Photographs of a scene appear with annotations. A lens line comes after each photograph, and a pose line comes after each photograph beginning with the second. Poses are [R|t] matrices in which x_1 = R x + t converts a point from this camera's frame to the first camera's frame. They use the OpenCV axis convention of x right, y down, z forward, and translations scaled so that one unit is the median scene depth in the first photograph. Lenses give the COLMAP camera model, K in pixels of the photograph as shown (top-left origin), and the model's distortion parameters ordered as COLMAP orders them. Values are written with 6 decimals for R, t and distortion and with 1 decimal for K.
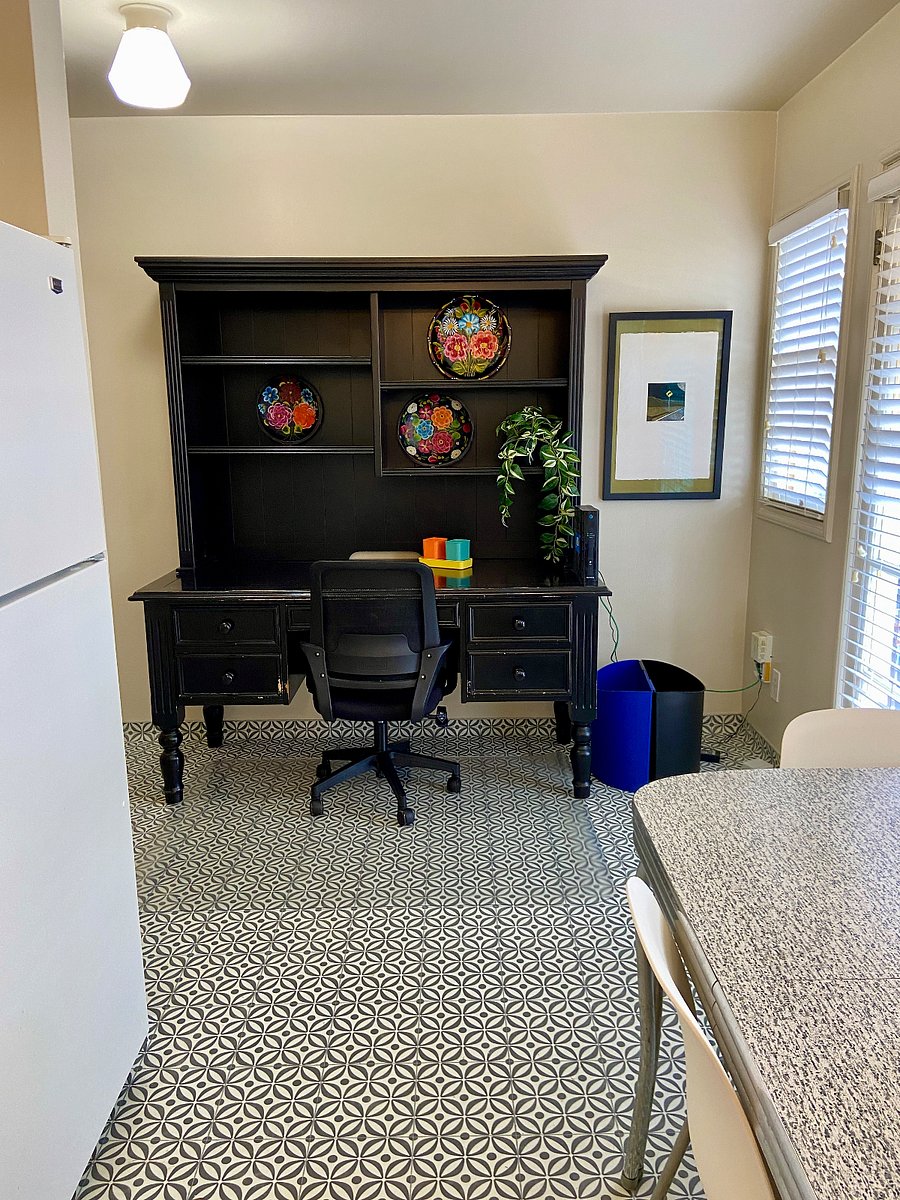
lens RADIAL K [[924.6, 0, 450.0], [0, 924.6, 600.0], [0, 0, 1]] dist [0.114323, -0.132977]
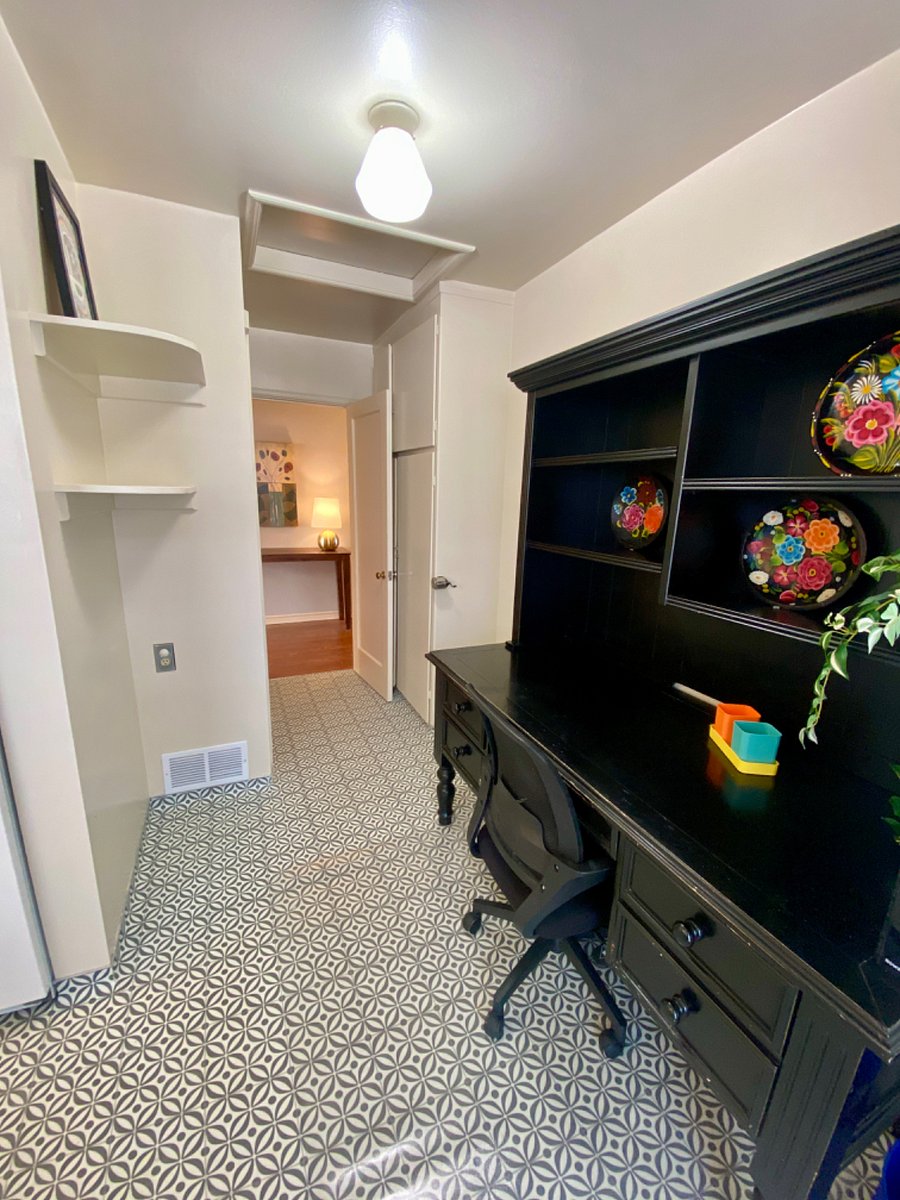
lens RADIAL K [[501.0, 0, 450.0], [0, 501.0, 600.0], [0, 0, 1]] dist [0.029404, -0.000123]
pose [[0.412869, 0.216412, -0.884706, 0.208904], [-0.207841, 0.968118, 0.139821, -0.150251], [0.886759, 0.126151, 0.444685, 0.623618]]
